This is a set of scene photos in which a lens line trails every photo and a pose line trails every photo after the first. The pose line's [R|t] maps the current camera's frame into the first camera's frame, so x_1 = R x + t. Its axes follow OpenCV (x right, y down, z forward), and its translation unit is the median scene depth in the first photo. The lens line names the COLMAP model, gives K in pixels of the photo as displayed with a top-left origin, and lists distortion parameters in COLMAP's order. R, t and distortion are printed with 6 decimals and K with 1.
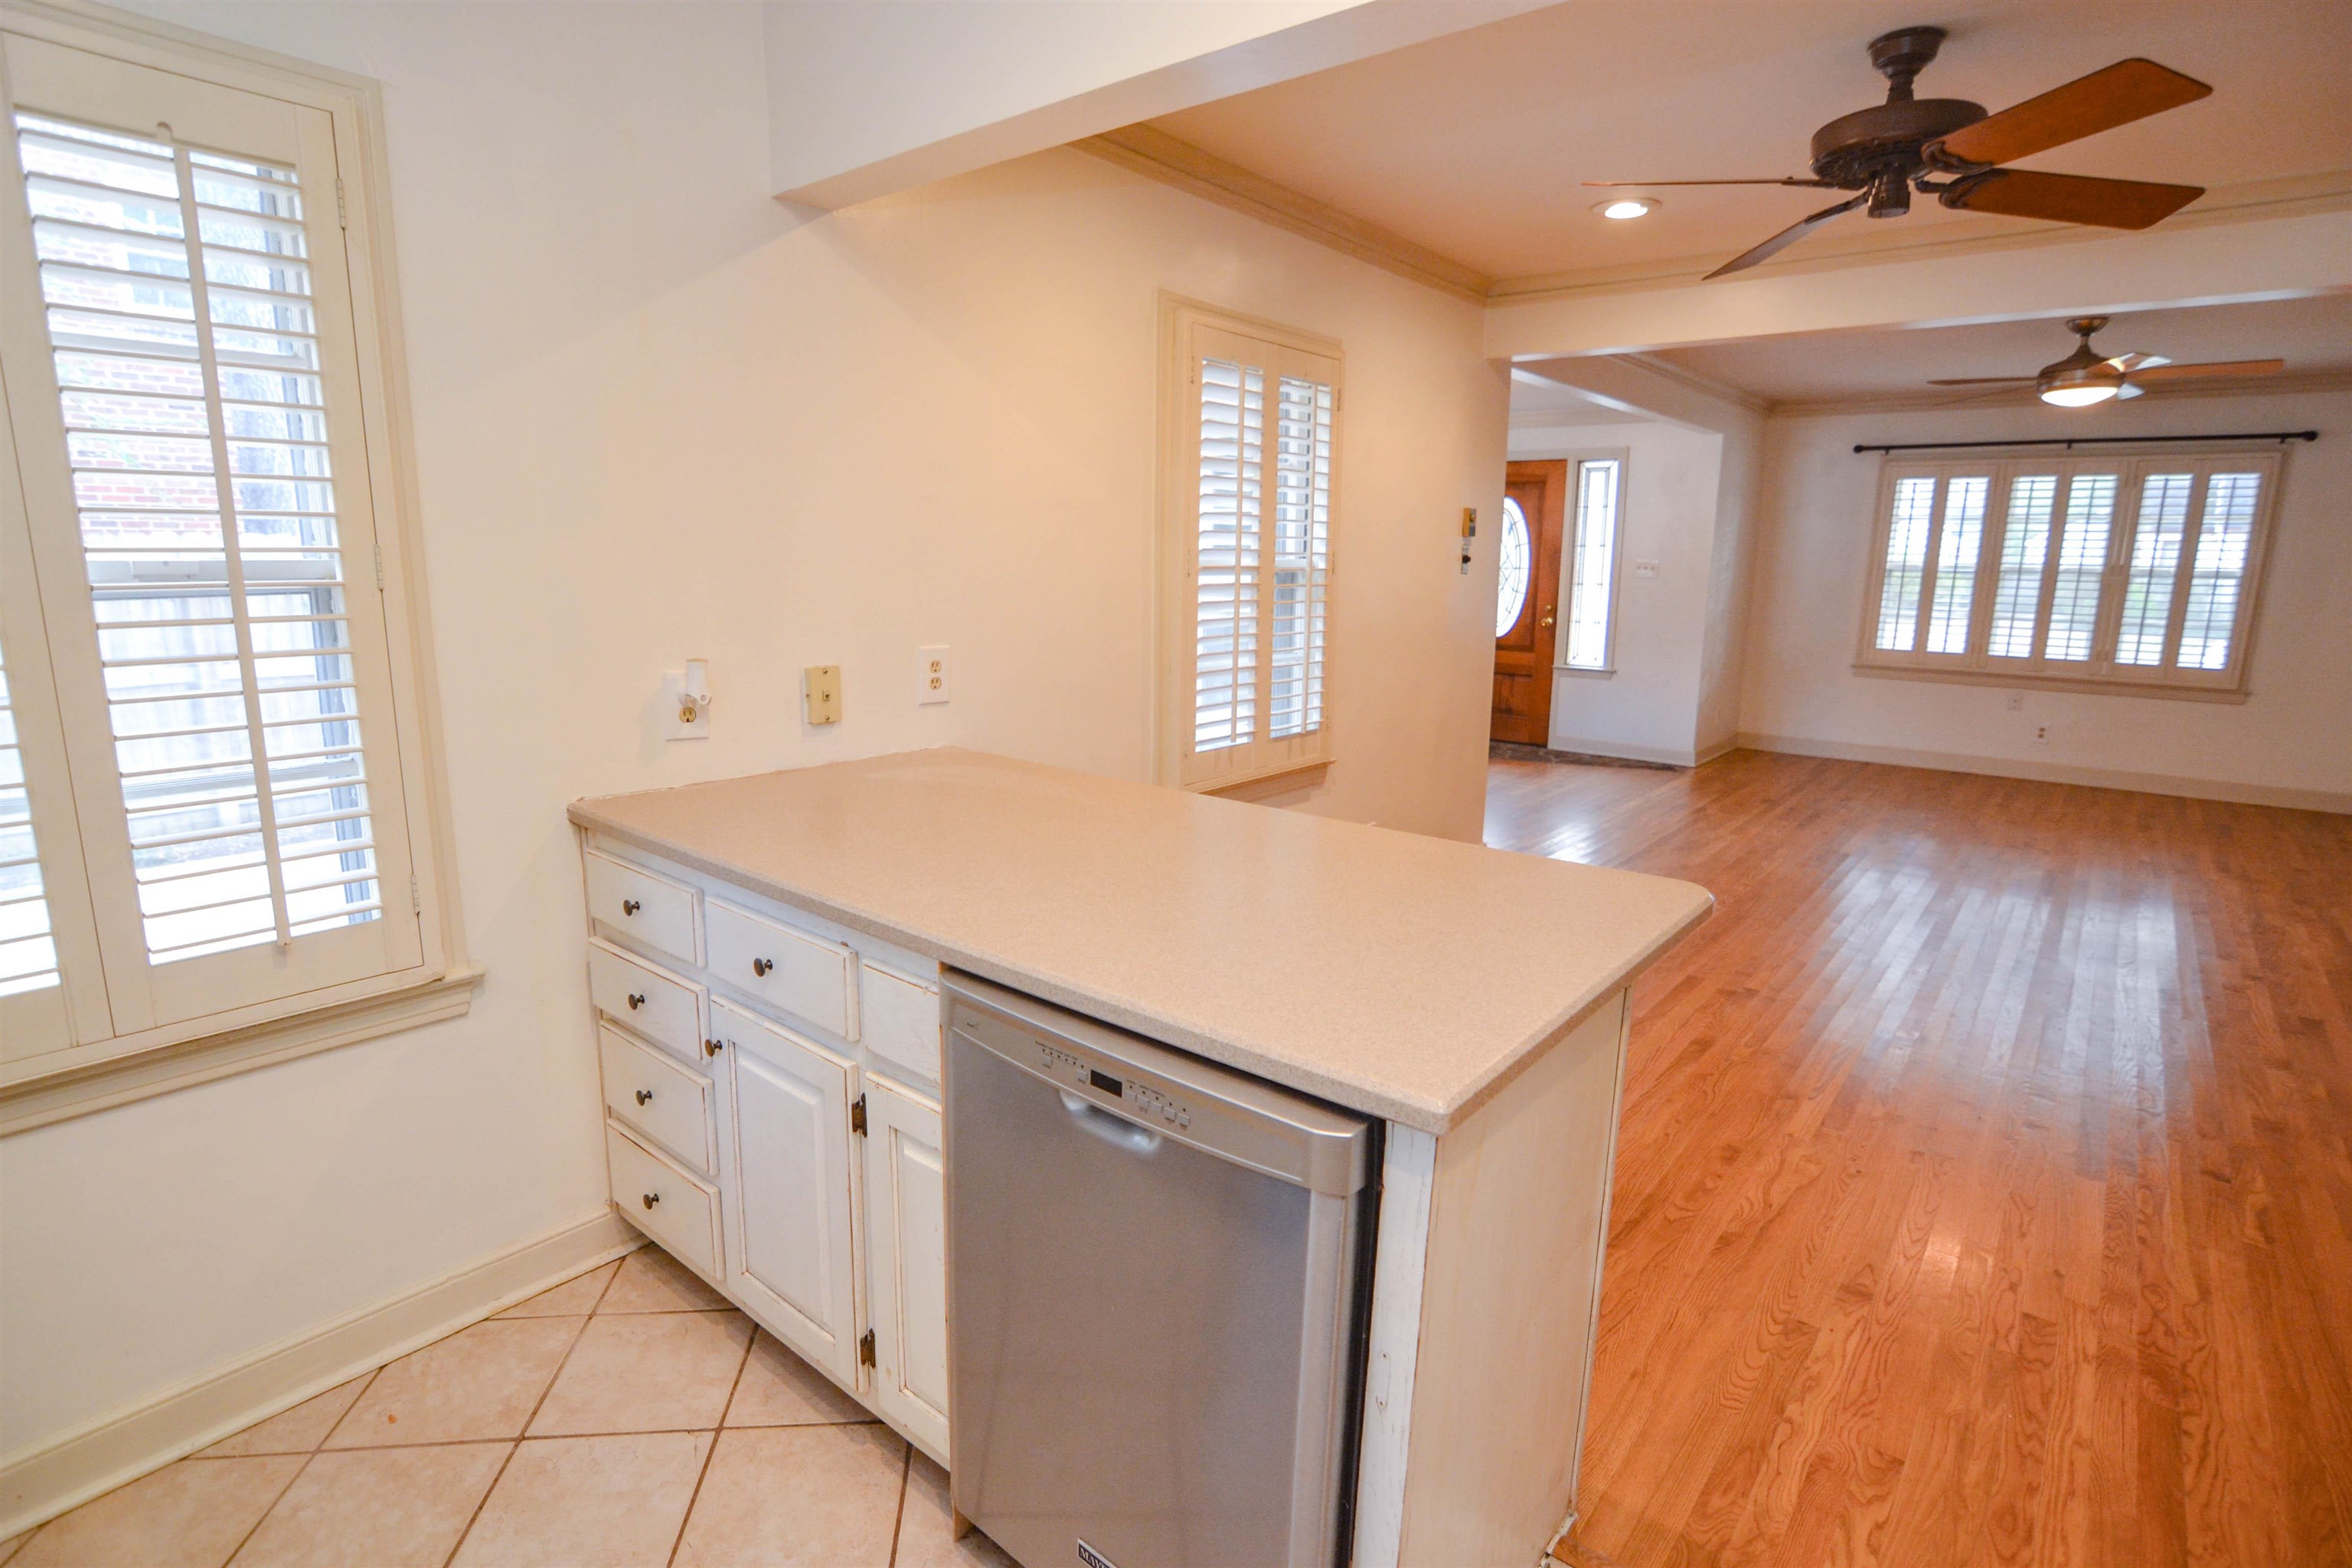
lens RADIAL K [[1161.3, 0, 1167.4], [0, 1161.3, 778.3], [0, 0, 1]] dist [-0.029653, 0.010526]
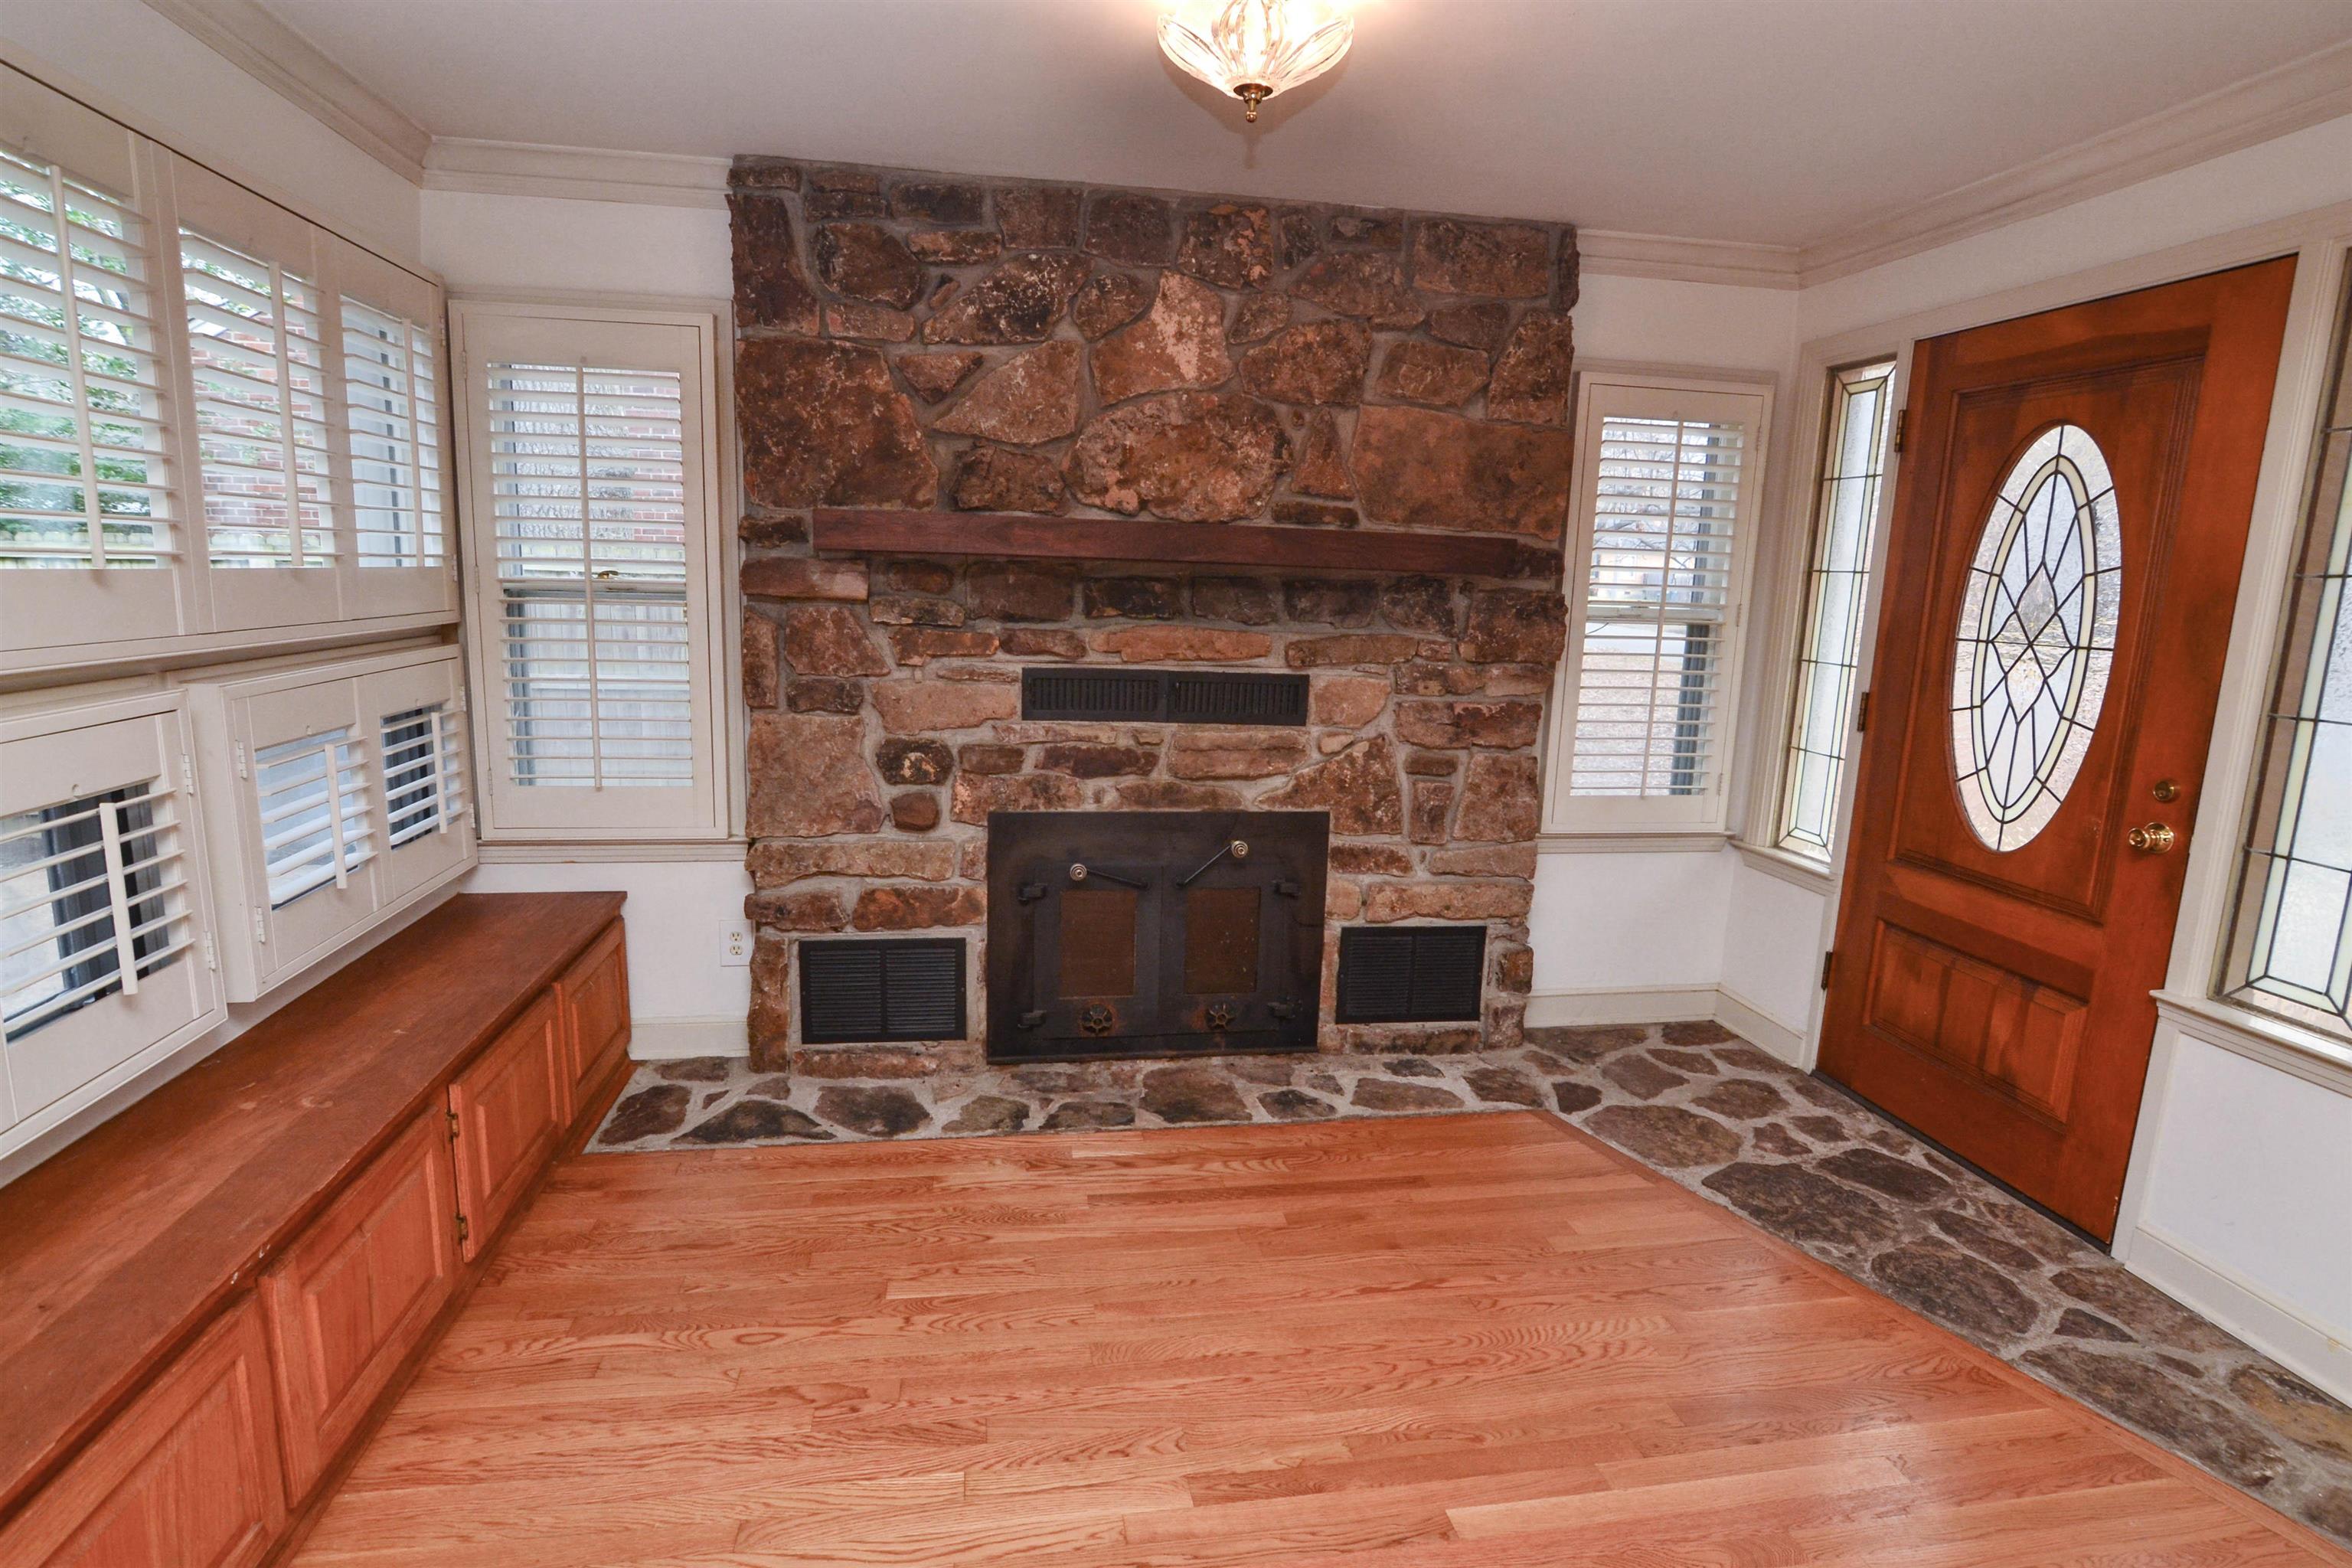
lens RADIAL K [[1161.3, 0, 1167.4], [0, 1161.3, 778.3], [0, 0, 1]] dist [-0.029653, 0.010526]
pose [[0.756308, 0.127115, -0.641748, 0.375954], [-0.149018, 0.988628, 0.020203, -0.138052], [0.637018, 0.080353, 0.766649, 0.725032]]
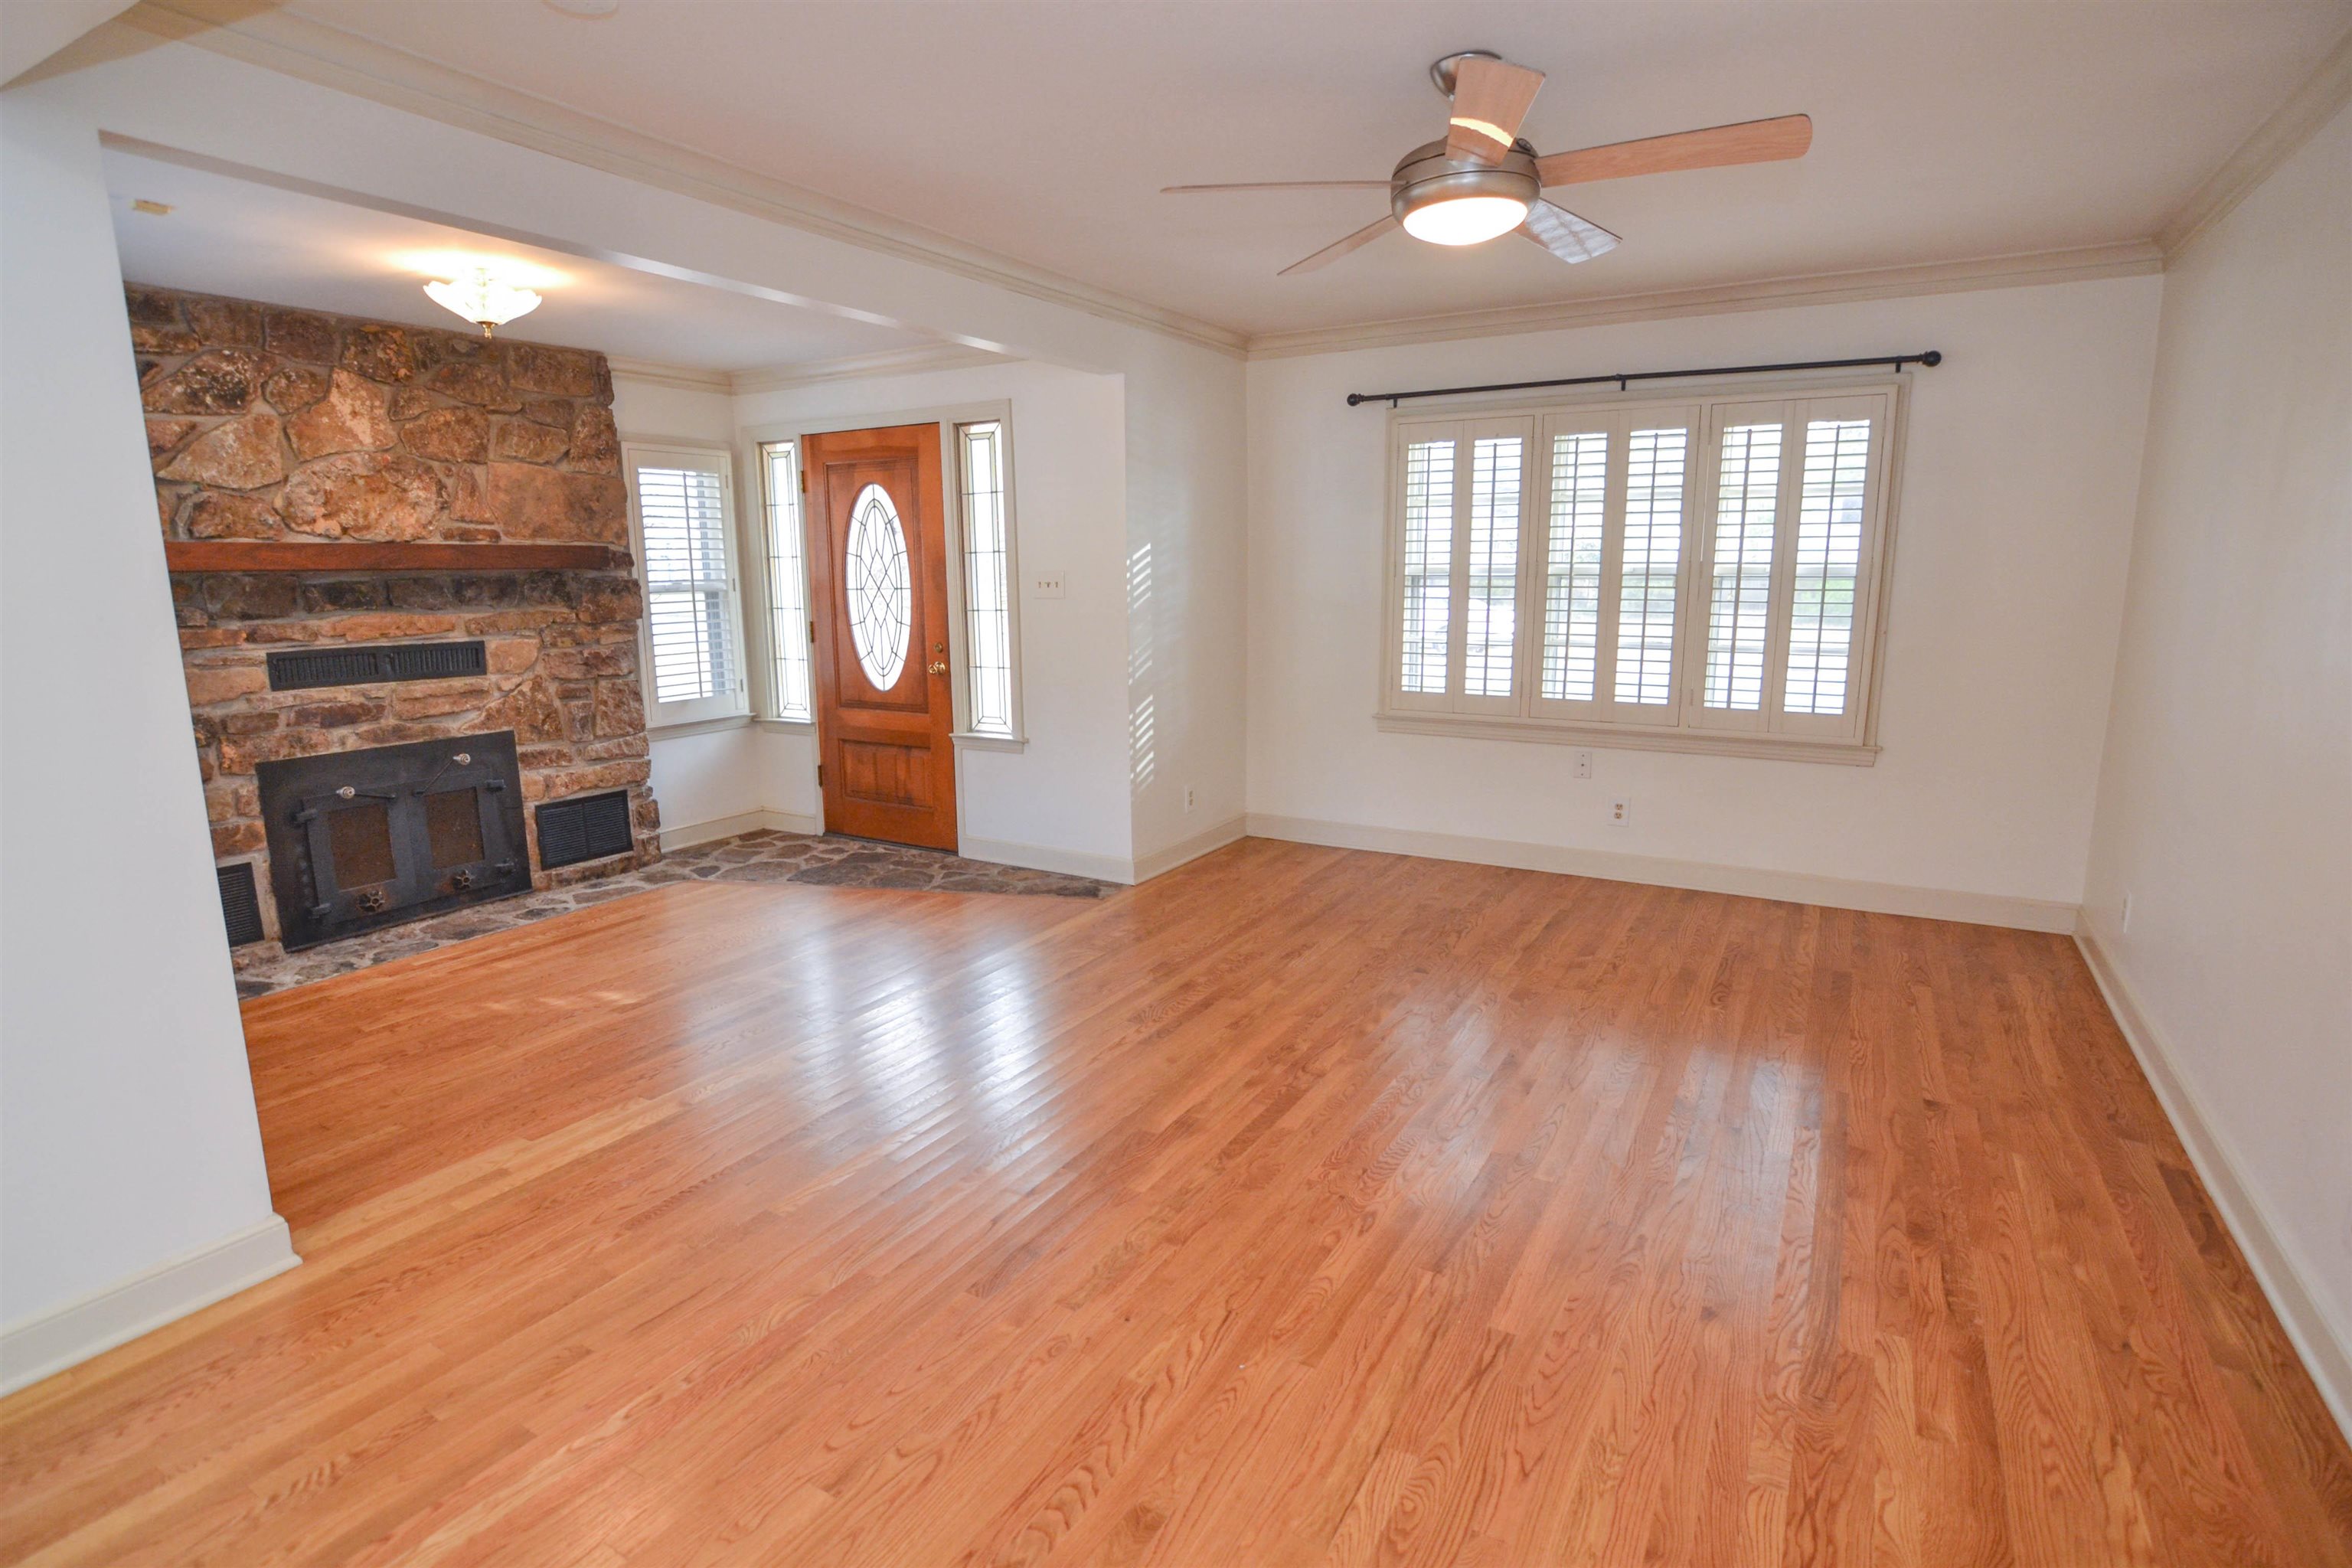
lens RADIAL K [[1164.5, 0, 1163.8], [0, 1164.5, 778.5], [0, 0, 1]] dist [-0.032861, 0.011020]
pose [[0.987519, -0.049625, 0.149478, 0.411012], [0.051478, 0.998638, -0.008552, -0.069384], [-0.148850, 0.016140, 0.988728, 0.375270]]
